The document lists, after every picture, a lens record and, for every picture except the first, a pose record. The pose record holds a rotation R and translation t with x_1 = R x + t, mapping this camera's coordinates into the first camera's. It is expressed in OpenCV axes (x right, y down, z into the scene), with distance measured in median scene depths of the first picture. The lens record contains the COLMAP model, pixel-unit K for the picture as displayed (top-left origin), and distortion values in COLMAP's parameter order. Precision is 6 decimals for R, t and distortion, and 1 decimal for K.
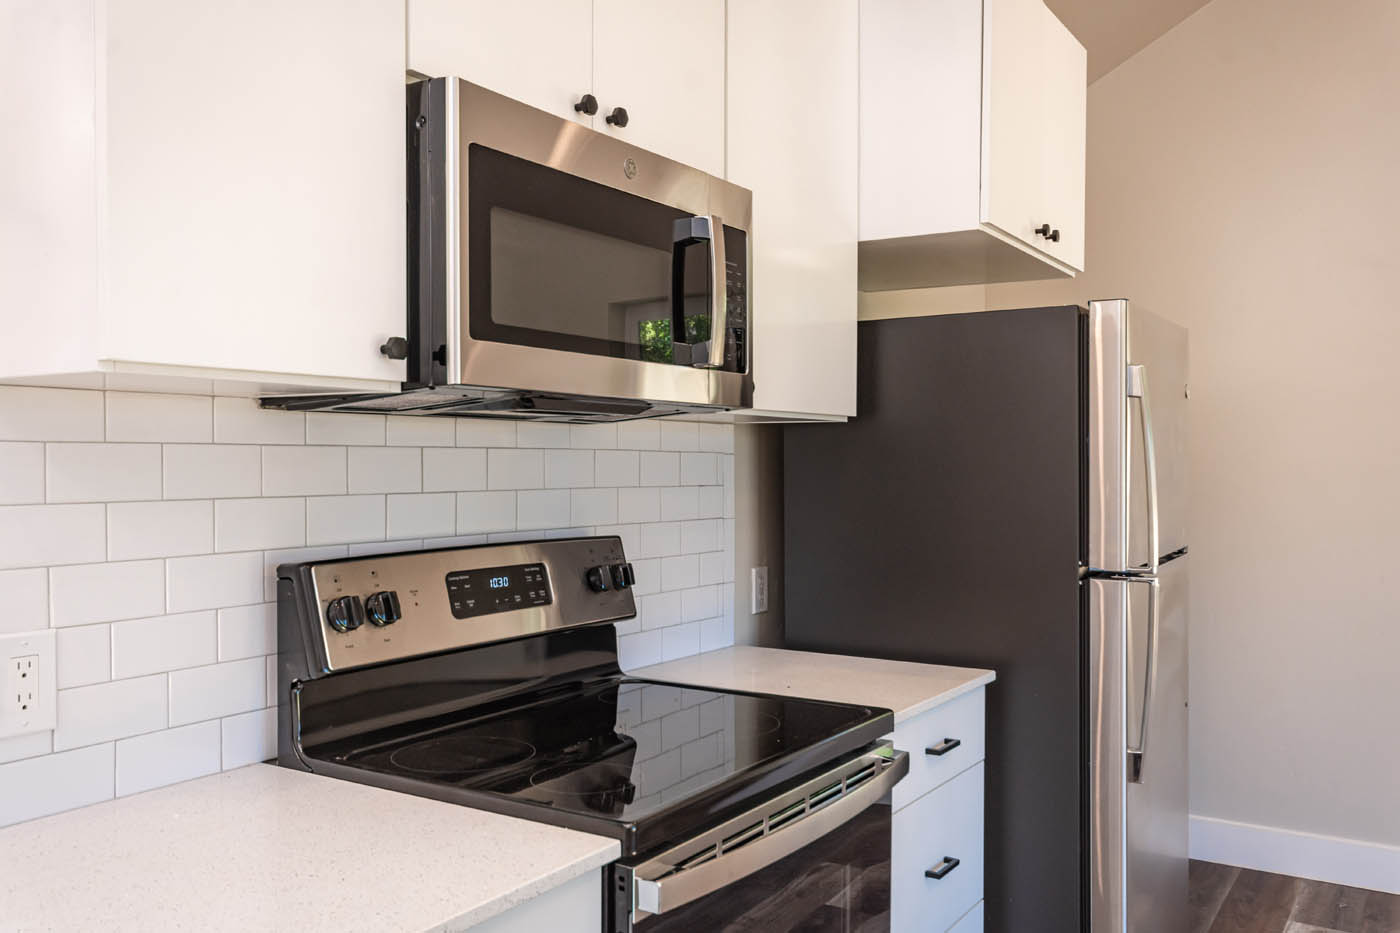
lens RADIAL K [[1164.6, 0, 717.8], [0, 1164.6, 479.6], [0, 0, 1]] dist [0.000244, 0.000933]
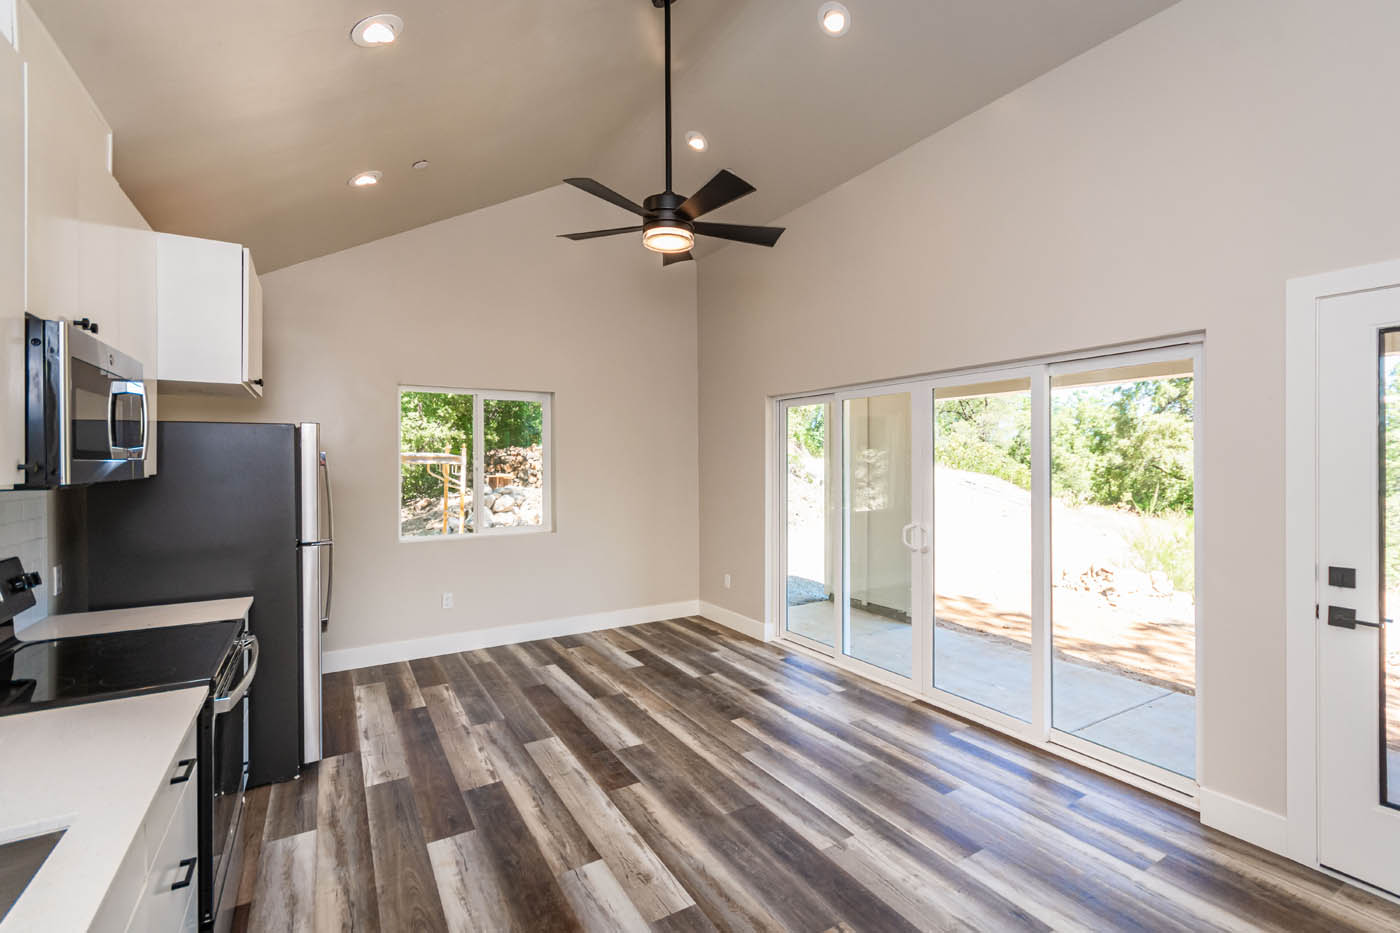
lens RADIAL K [[625.9, 0, 701.7], [0, 625.9, 469.9], [0, 0, 1]] dist [-0.002937, 0.000407]
pose [[0.440205, -0.016783, 0.897740, -0.534698], [0.026412, 0.999635, 0.005737, -0.063271], [-0.897509, 0.021185, 0.440488, -0.285701]]
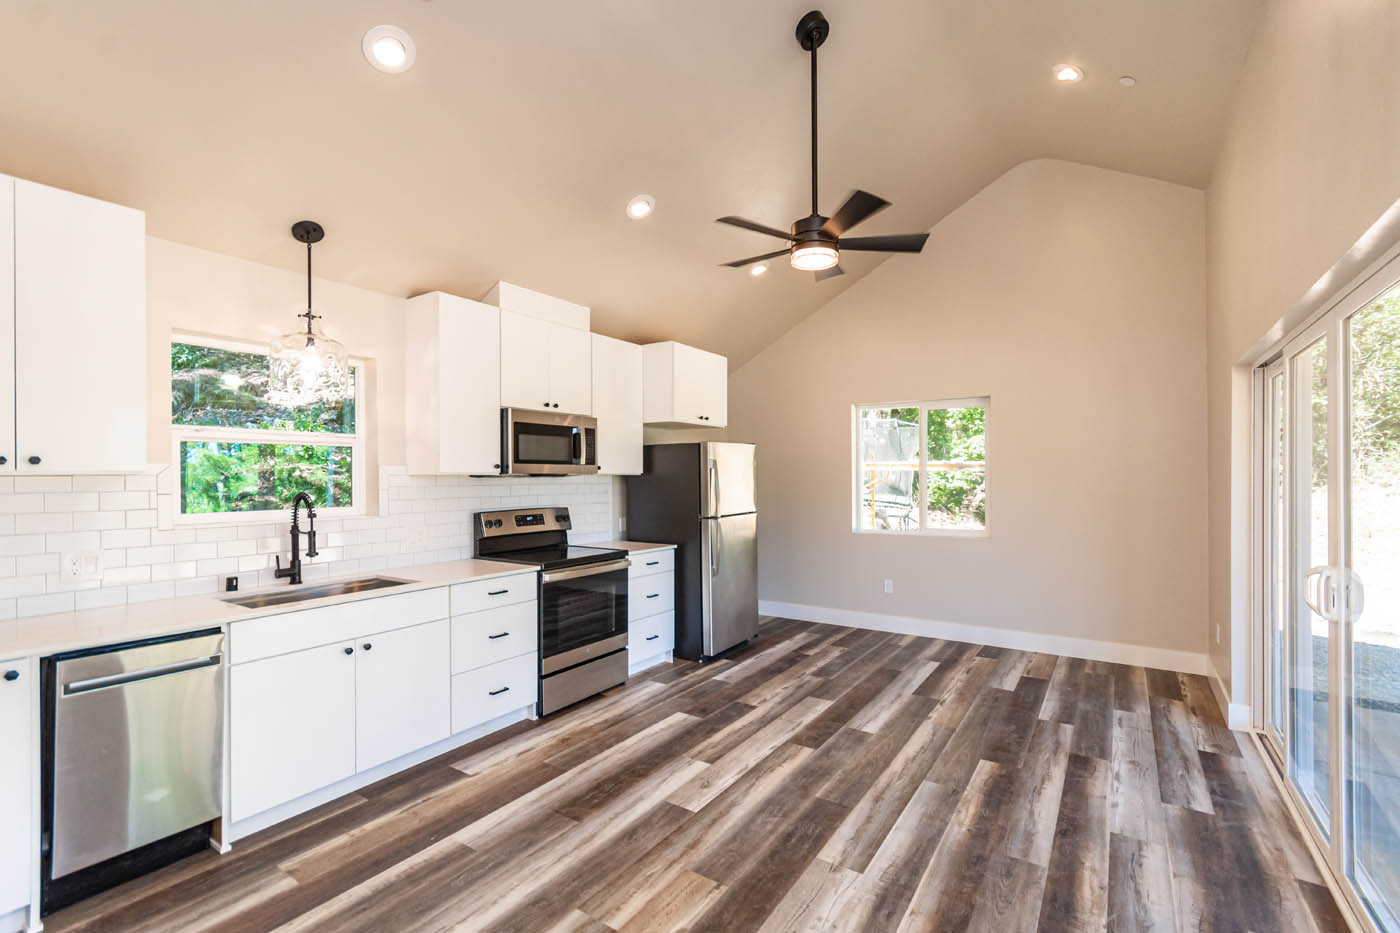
lens RADIAL K [[611.4, 0, 710.0], [0, 611.4, 476.5], [0, 0, 1]] dist [0.003603, -0.001207]
pose [[0.999792, -0.006071, -0.019489, 0.497995], [0.005745, 0.999843, -0.016735, -0.018159], [0.019588, 0.016620, 0.999670, -1.149531]]
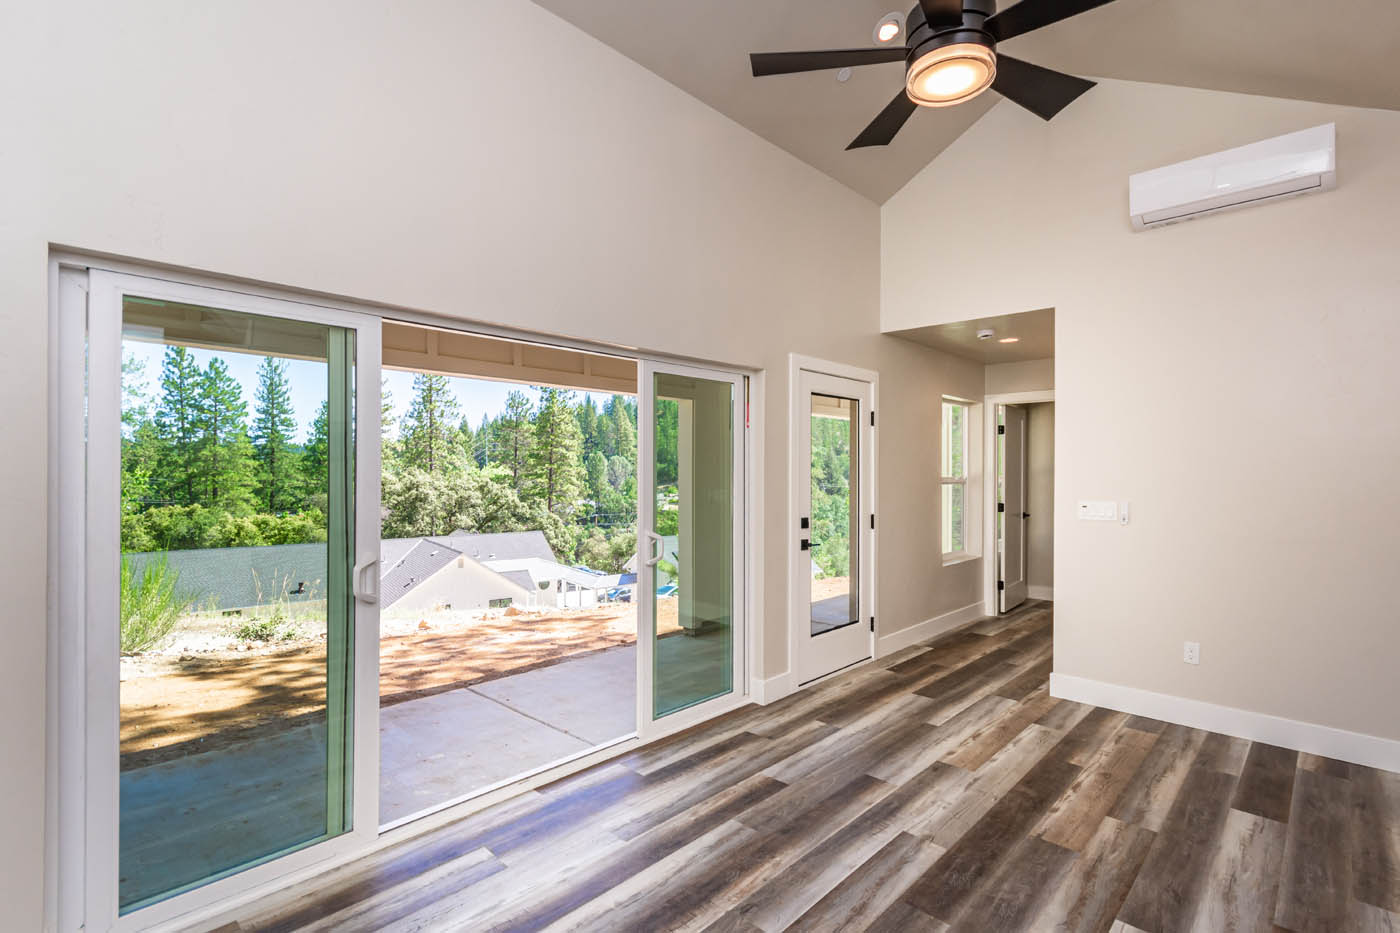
lens RADIAL K [[655.1, 0, 725.2], [0, 655.1, 450.9], [0, 0, 1]] dist [0.004023, 0.000022]
pose [[-0.984898, -0.000619, 0.173133, 0.885287], [-0.001204, 0.999994, -0.003271, -0.066714], [-0.173130, -0.003430, -0.984893, 1.412362]]
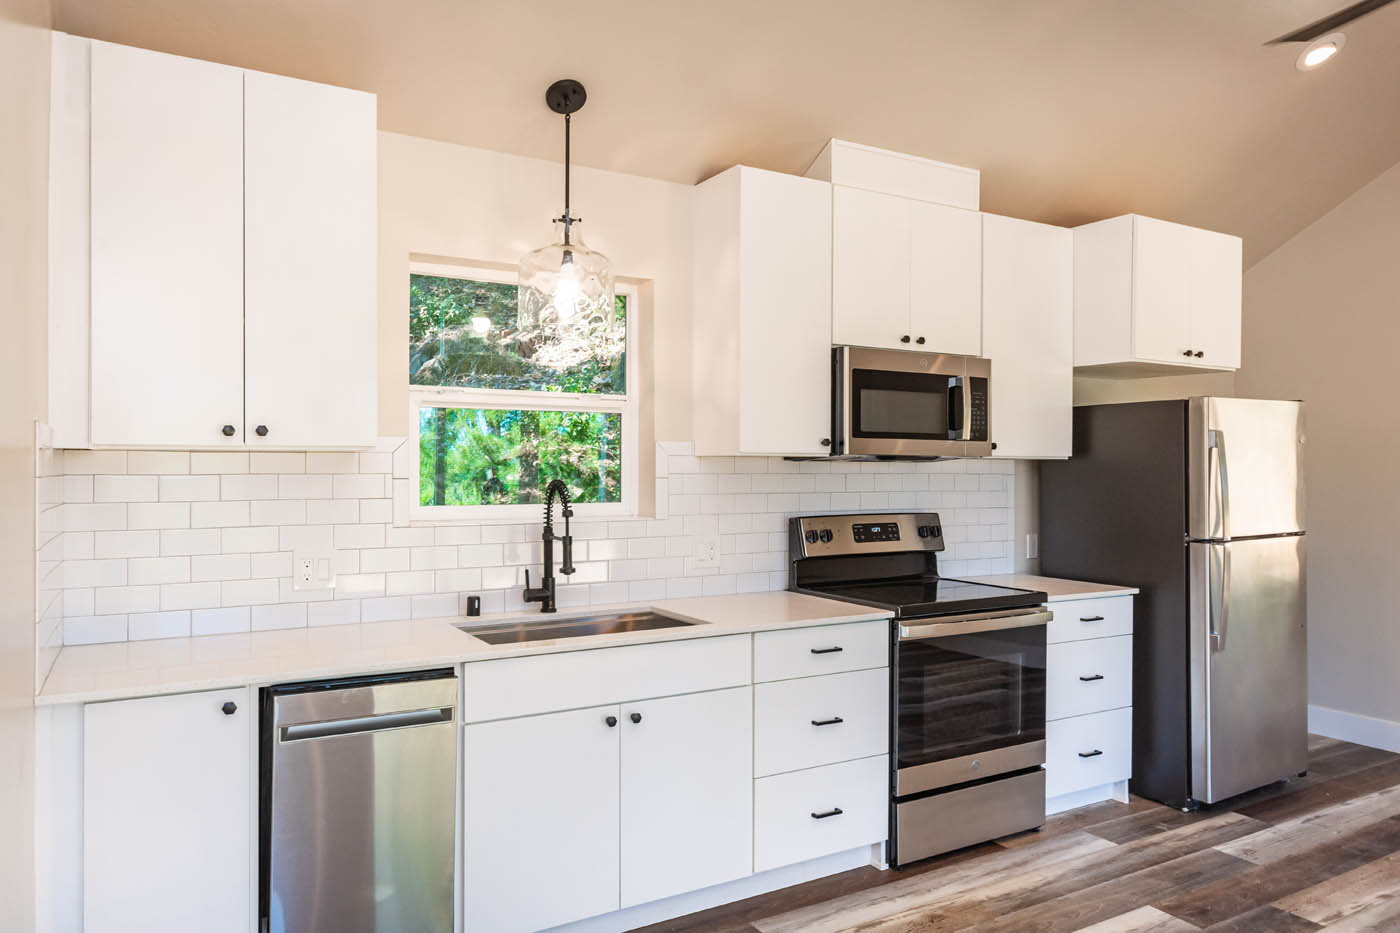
lens RADIAL K [[958.7, 0, 703.6], [0, 958.7, 463.7], [0, 0, 1]] dist [-0.012437, 0.007095]
pose [[0.889172, 0.000383, -0.457574, 0.424952], [-0.009813, 0.999786, -0.018232, -0.009734], [0.457469, 0.020702, 0.888985, -0.984201]]
